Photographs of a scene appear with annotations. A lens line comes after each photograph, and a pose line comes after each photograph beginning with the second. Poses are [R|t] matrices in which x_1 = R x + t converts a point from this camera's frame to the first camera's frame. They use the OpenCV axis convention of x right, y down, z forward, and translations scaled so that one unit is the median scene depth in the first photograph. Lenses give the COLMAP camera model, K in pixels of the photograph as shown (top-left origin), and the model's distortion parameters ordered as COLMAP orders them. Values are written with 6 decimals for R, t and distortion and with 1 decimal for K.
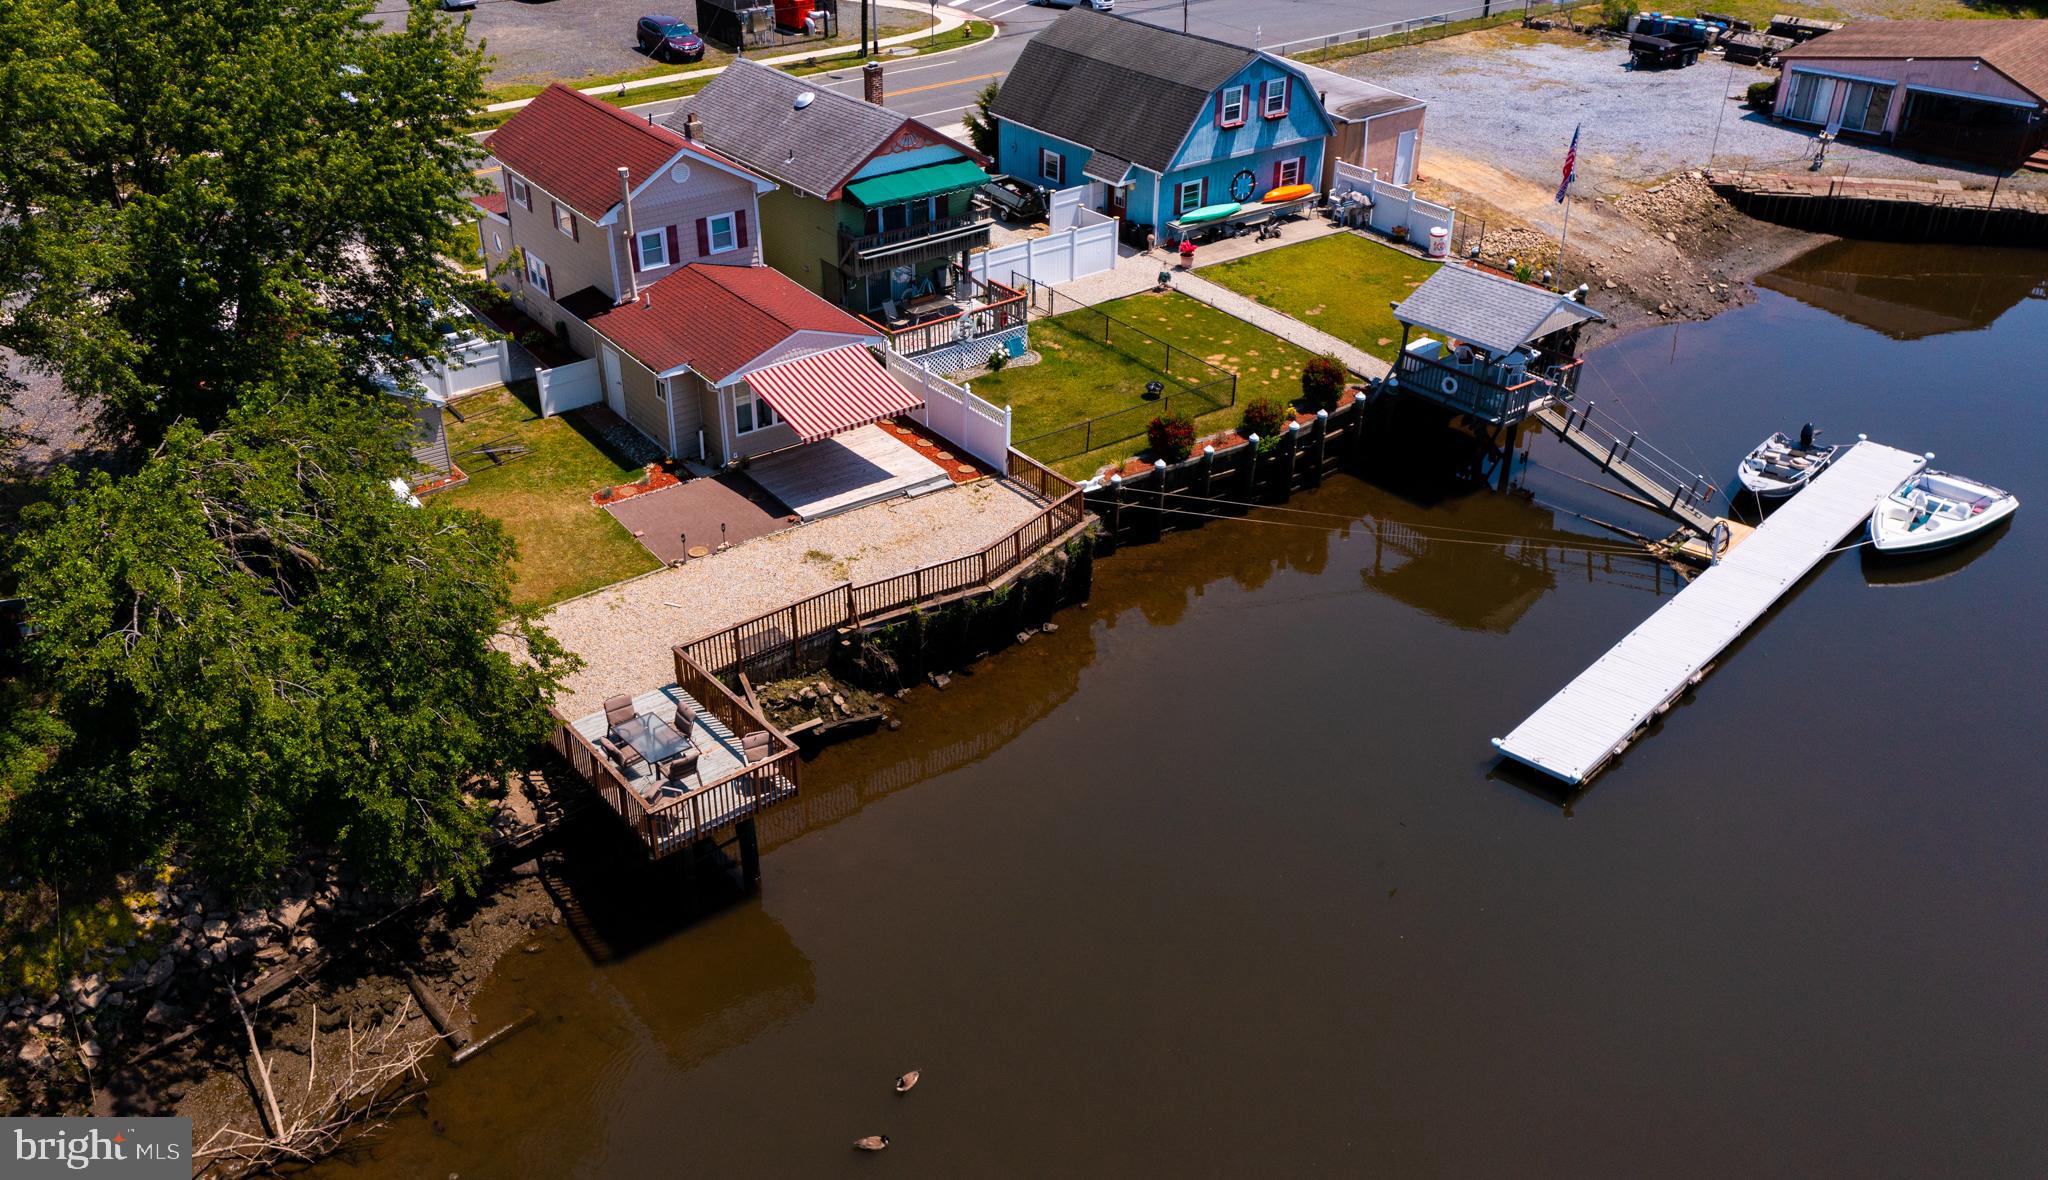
lens RADIAL K [[1775.2, 0, 938.4], [0, 1775.2, 605.8], [0, 0, 1]] dist [0.001176, 0.006077]
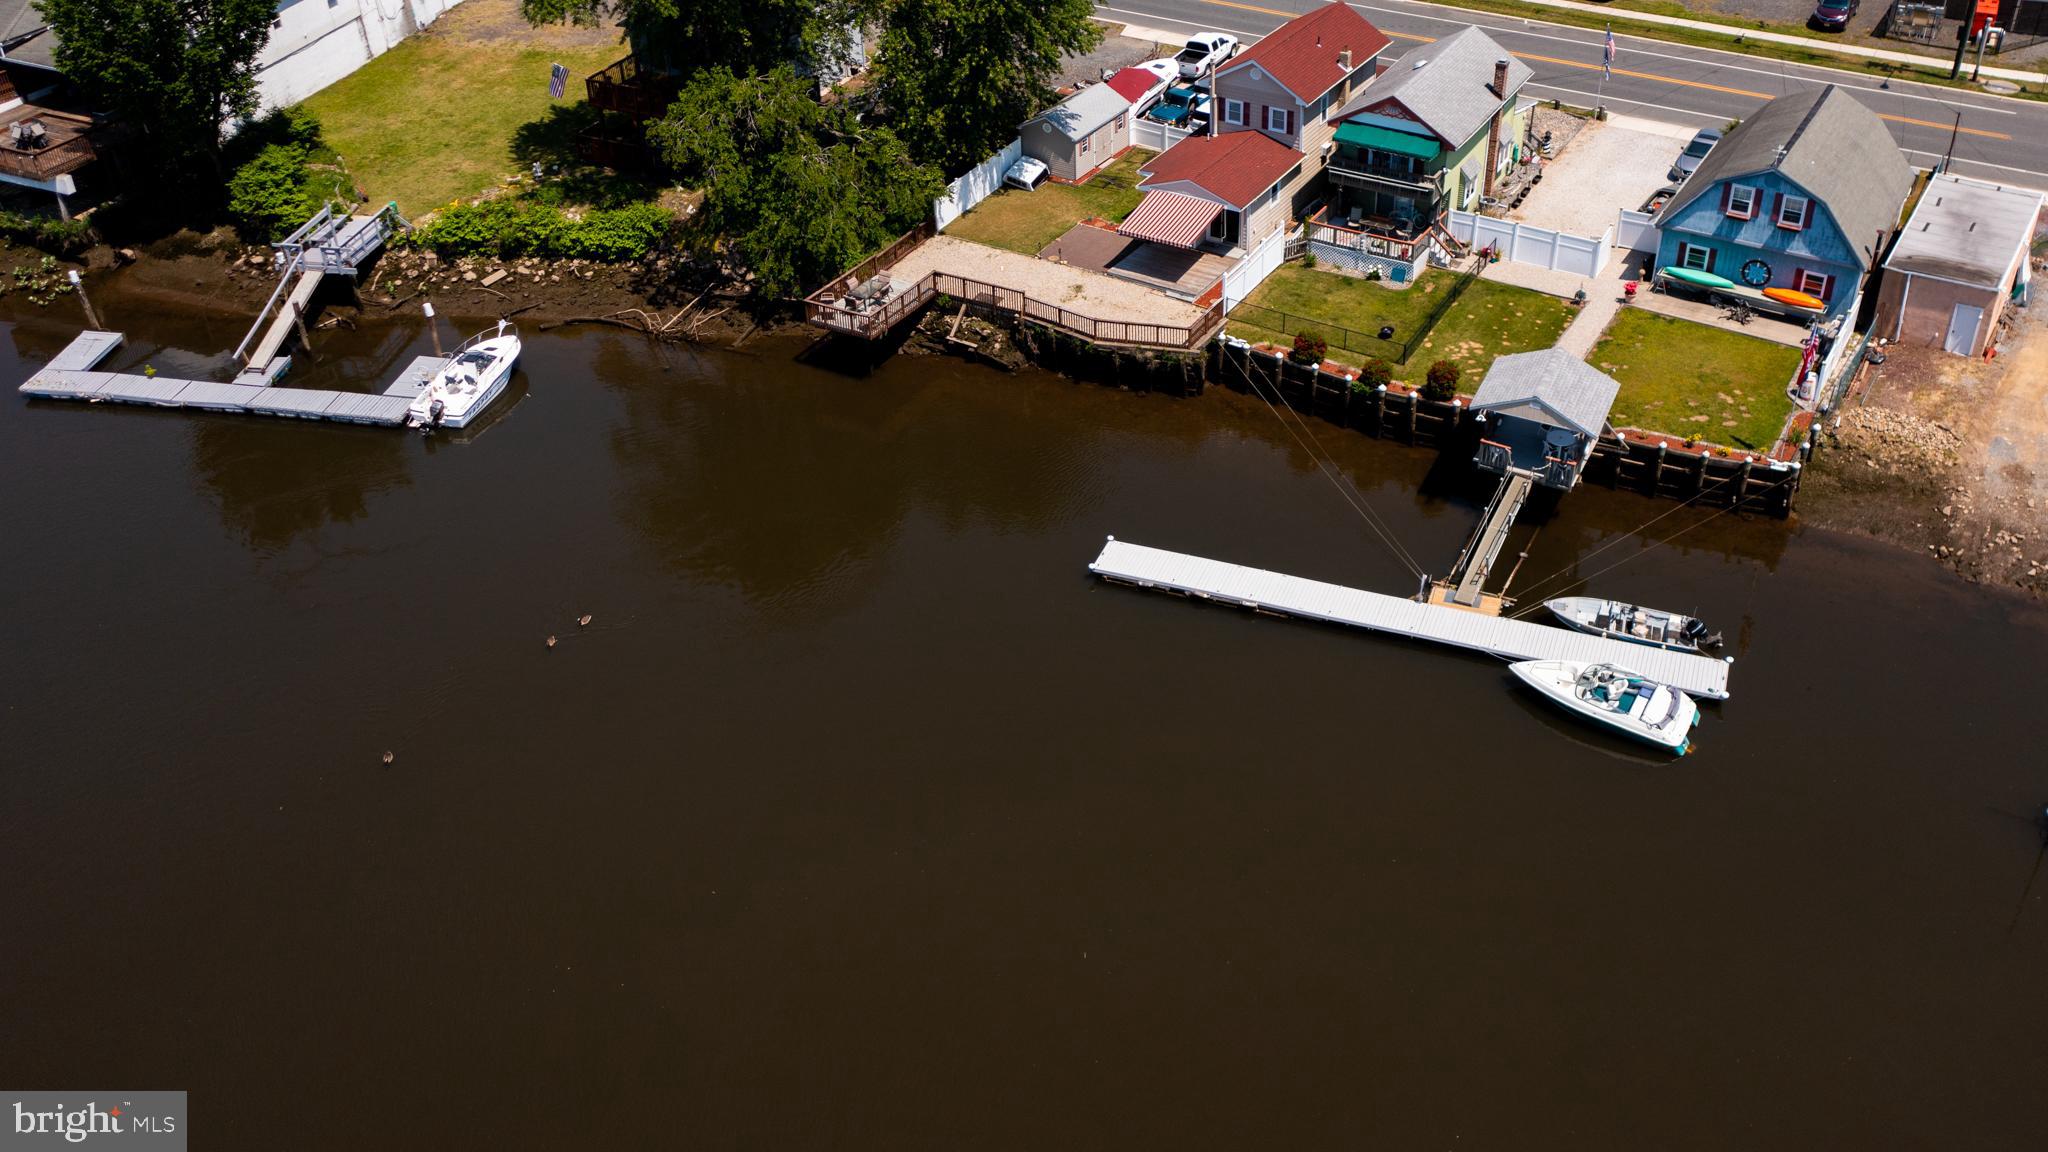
lens RADIAL K [[1840.9, 0, 1029.6], [0, 1840.9, 575.1], [0, 0, 1]] dist [-0.005957, 0.009435]
pose [[0.378521, 0.541944, -0.750346, 1.223501], [-0.440635, 0.818418, 0.368826, -0.380542], [0.813980, 0.191020, 0.548588, 0.004533]]
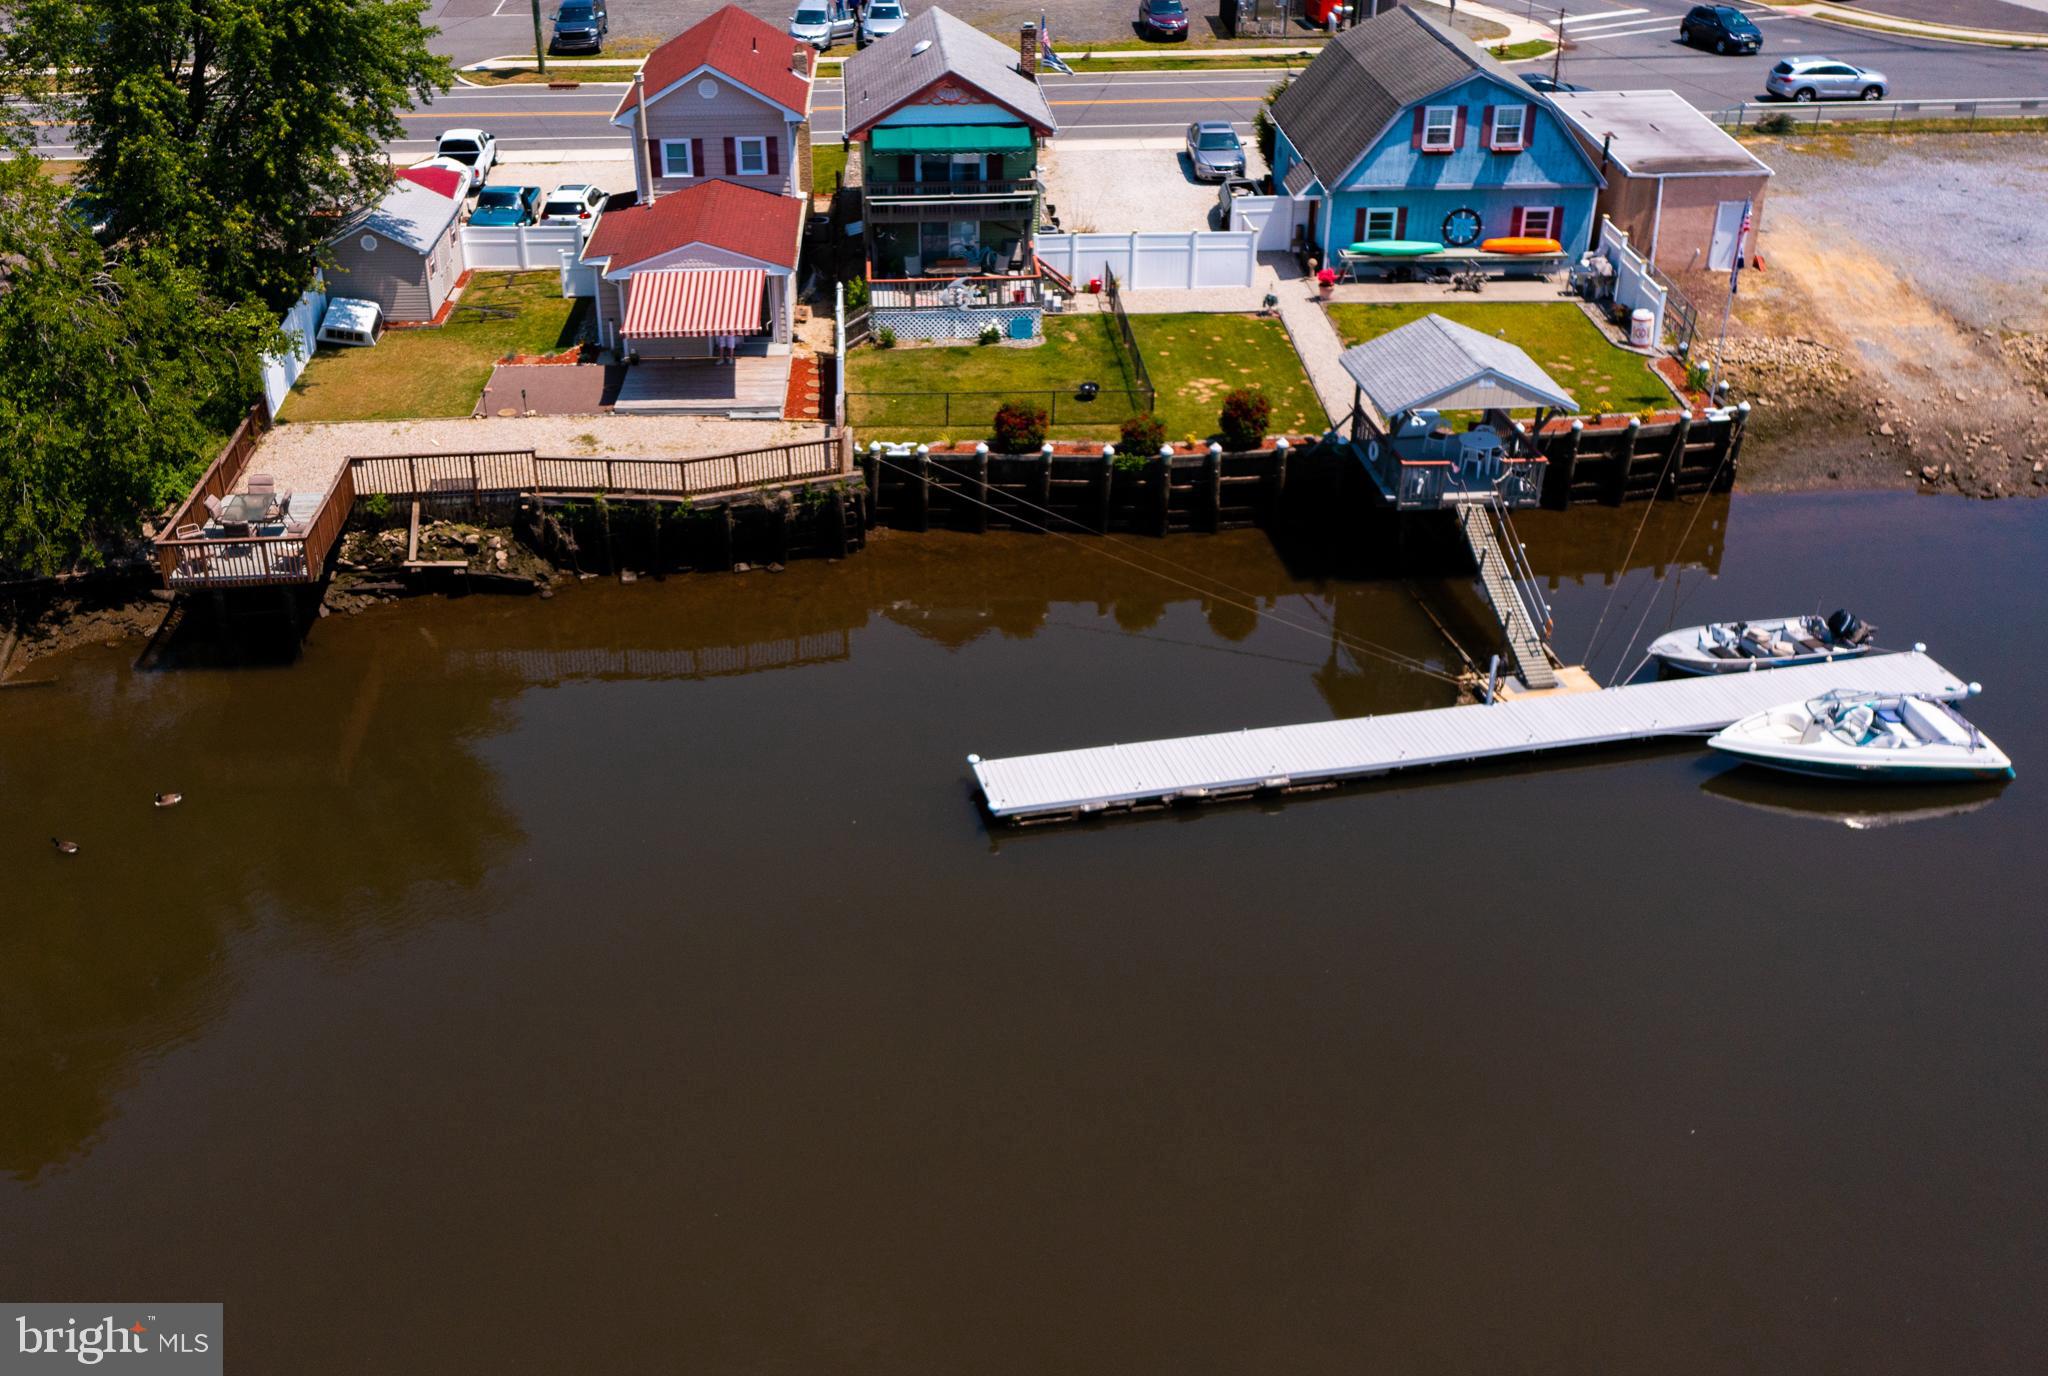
lens RADIAL K [[2059.8, 0, 880.6], [0, 2059.8, 722.7], [0, 0, 1]] dist [-0.003407, 0.000000]
pose [[0.818666, 0.280247, -0.501246, 0.623216], [-0.280297, 0.956808, 0.077154, -0.008764], [0.501219, 0.077335, 0.861858, 0.034628]]
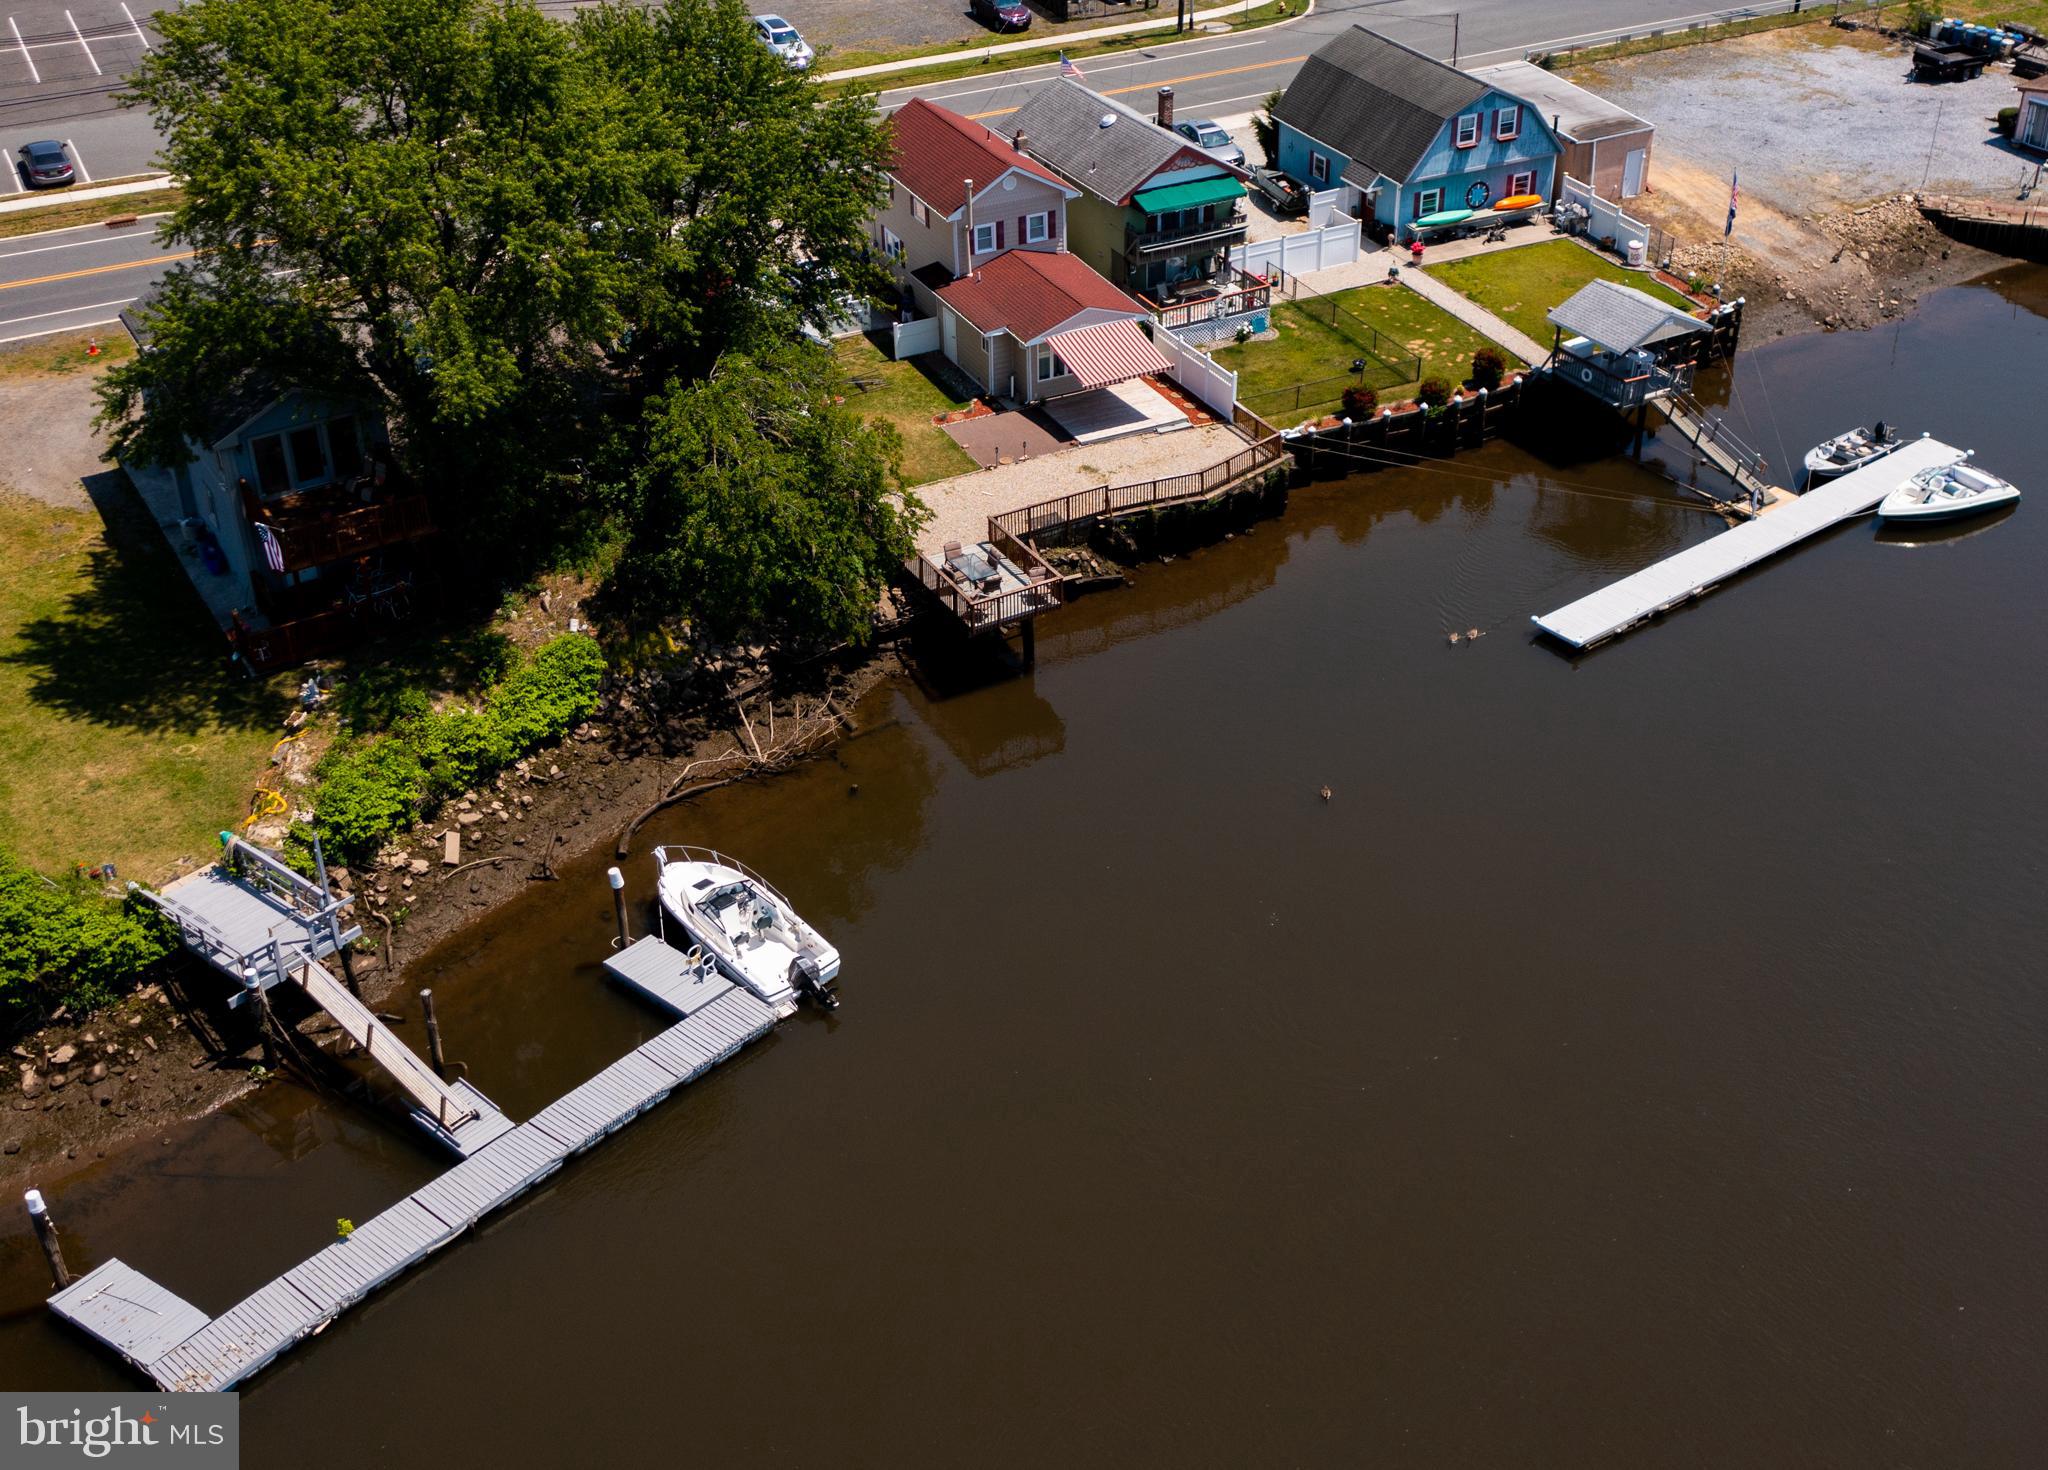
lens RADIAL K [[2502.0, 0, 1032.7], [0, 2502.0, 731.4], [0, 0, 1]] dist [-0.006913, 0.000000]
pose [[0.991999, 0.072619, -0.103267, 0.093649], [-0.068570, 0.996752, 0.042240, 0.084862], [0.105999, -0.034821, 0.993756, -0.857058]]
